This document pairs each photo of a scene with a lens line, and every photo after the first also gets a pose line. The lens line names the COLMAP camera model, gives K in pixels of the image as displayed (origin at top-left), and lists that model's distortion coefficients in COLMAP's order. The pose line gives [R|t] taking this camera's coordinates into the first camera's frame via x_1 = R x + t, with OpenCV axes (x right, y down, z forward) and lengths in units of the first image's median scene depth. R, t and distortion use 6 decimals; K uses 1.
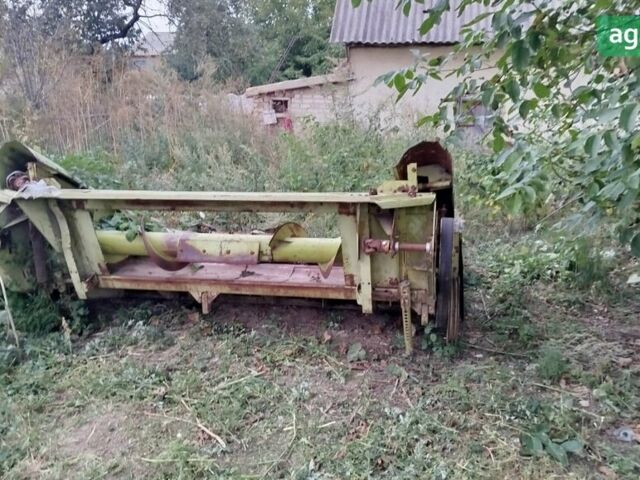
lens RADIAL K [[592.8, 0, 323.0], [0, 592.8, 236.3], [0, 0, 1]] dist [0.119685, -0.230975]
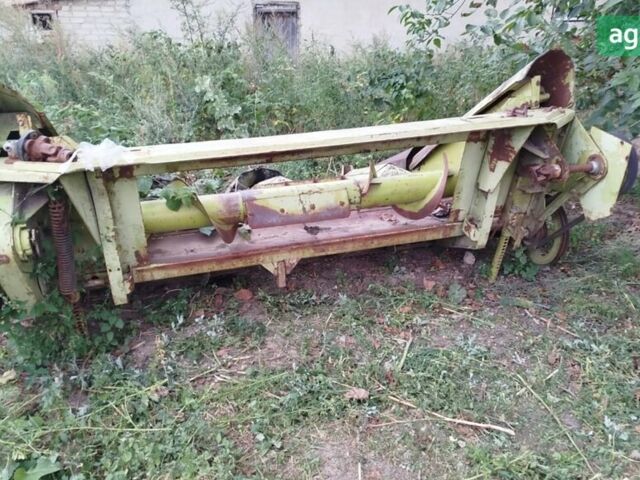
lens RADIAL K [[592.8, 0, 323.0], [0, 592.8, 236.3], [0, 0, 1]] dist [0.119685, -0.230975]
pose [[0.880666, -0.178848, 0.438680, -0.496841], [0.120000, 0.980016, 0.158645, -0.058642], [-0.458287, -0.087071, 0.884529, 0.279888]]
